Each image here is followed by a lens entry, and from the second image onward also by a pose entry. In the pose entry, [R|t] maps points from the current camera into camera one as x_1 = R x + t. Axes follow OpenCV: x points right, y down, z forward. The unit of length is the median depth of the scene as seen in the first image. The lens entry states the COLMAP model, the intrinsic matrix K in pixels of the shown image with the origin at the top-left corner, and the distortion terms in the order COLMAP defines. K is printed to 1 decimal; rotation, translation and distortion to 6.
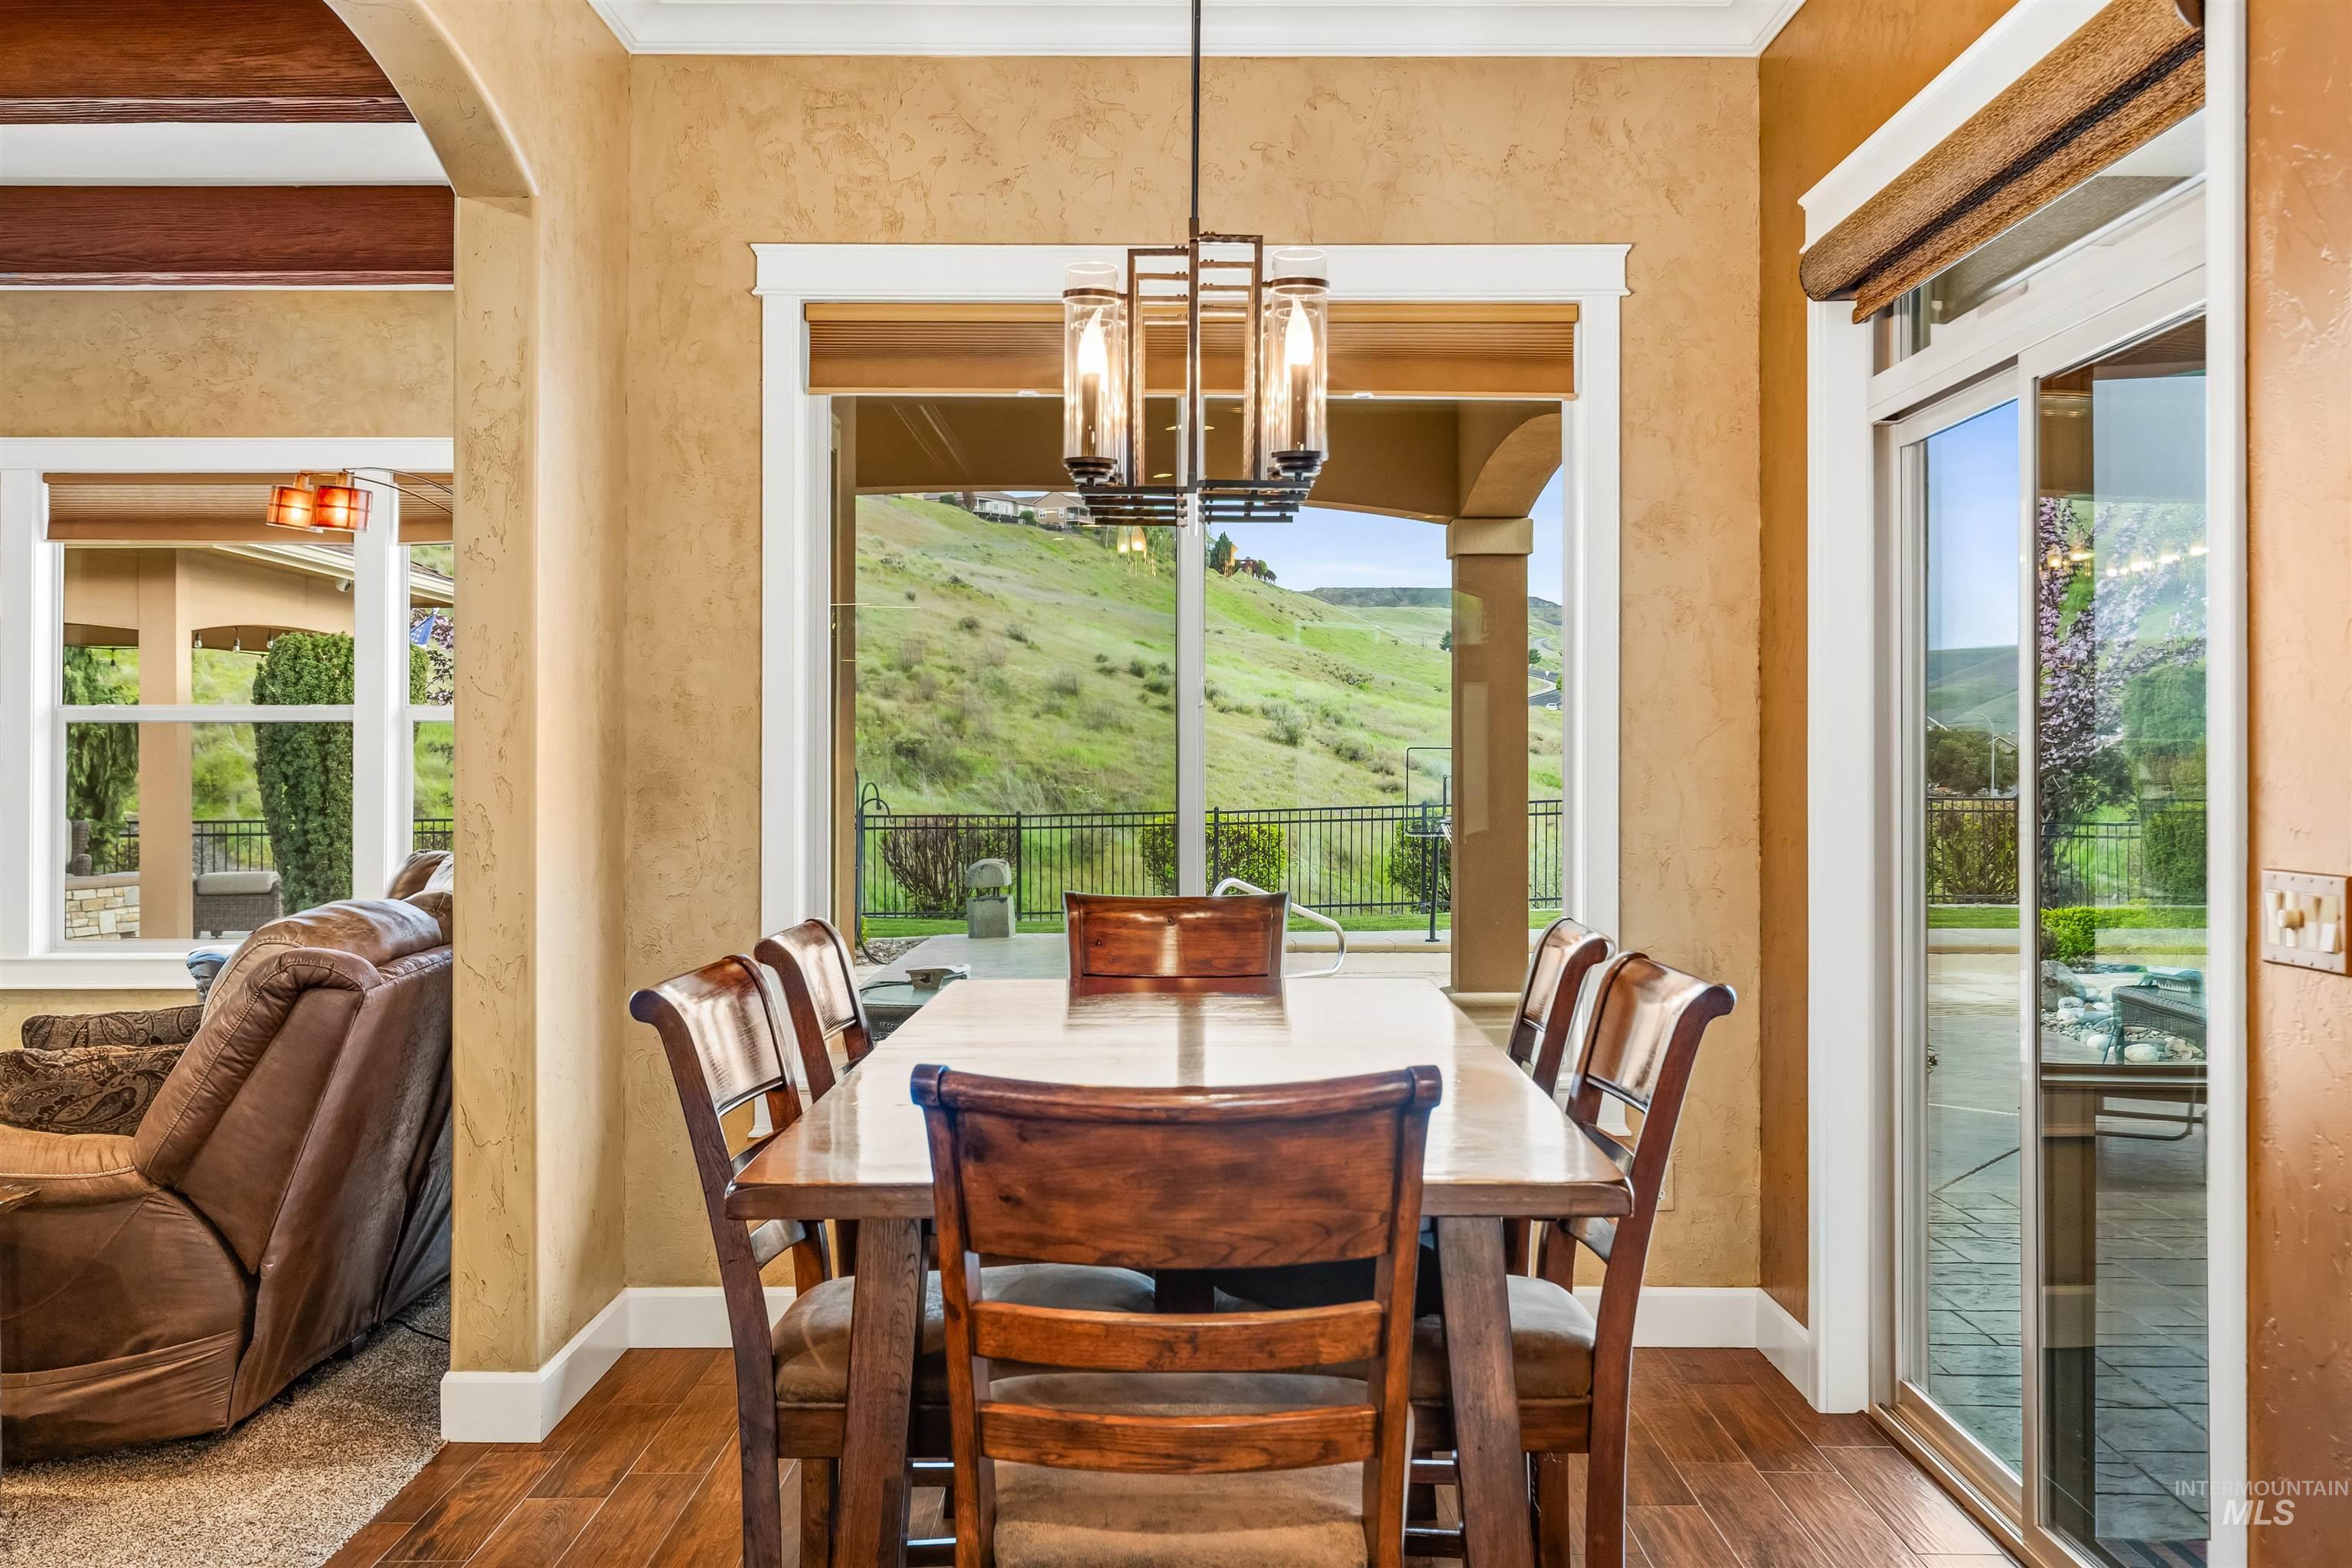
lens RADIAL K [[2300.0, 0, 1170.8], [0, 2300.0, 719.2], [0, 0, 1]] dist [0.018064, 0.000000]
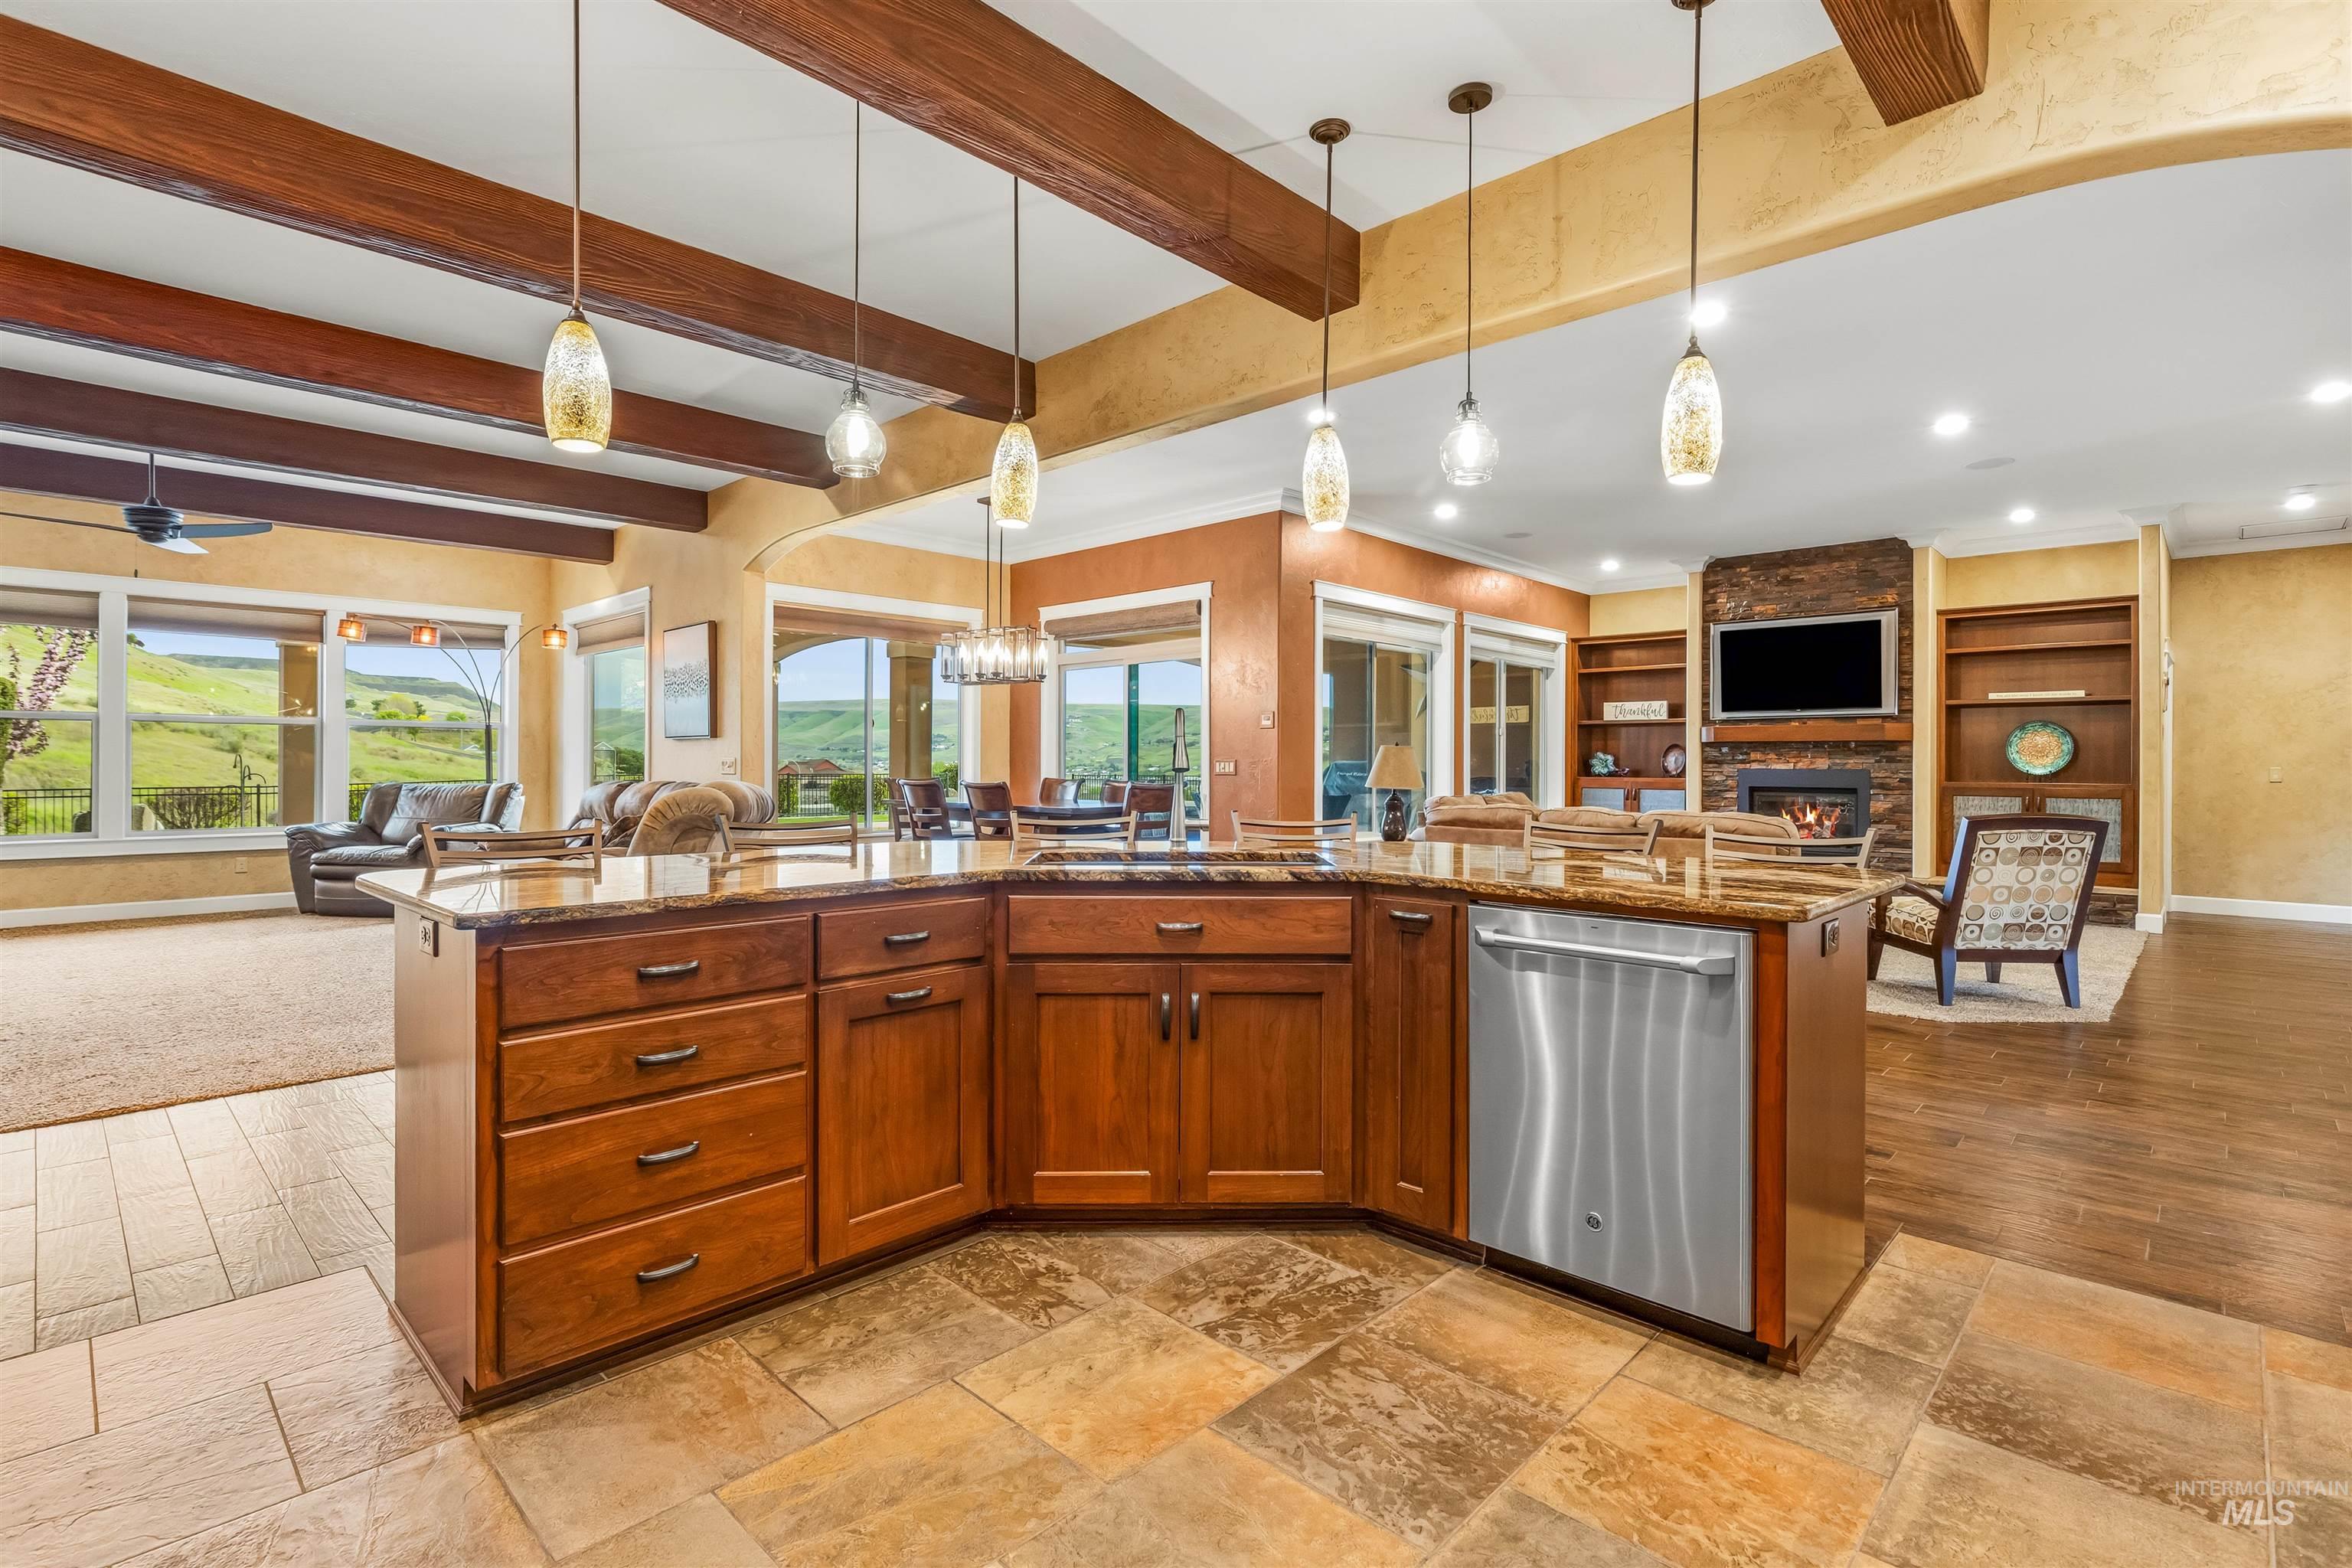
lens RADIAL K [[1100.7, 0, 1186.9], [0, 1100.7, 763.3], [0, 0, 1]] dist [-0.003060, 0.000022]
pose [[0.684677, 0.002225, 0.728844, -0.577231], [-0.013717, 0.999858, 0.009834, 0.016455], [-0.728718, -0.016730, 0.684610, -0.319304]]
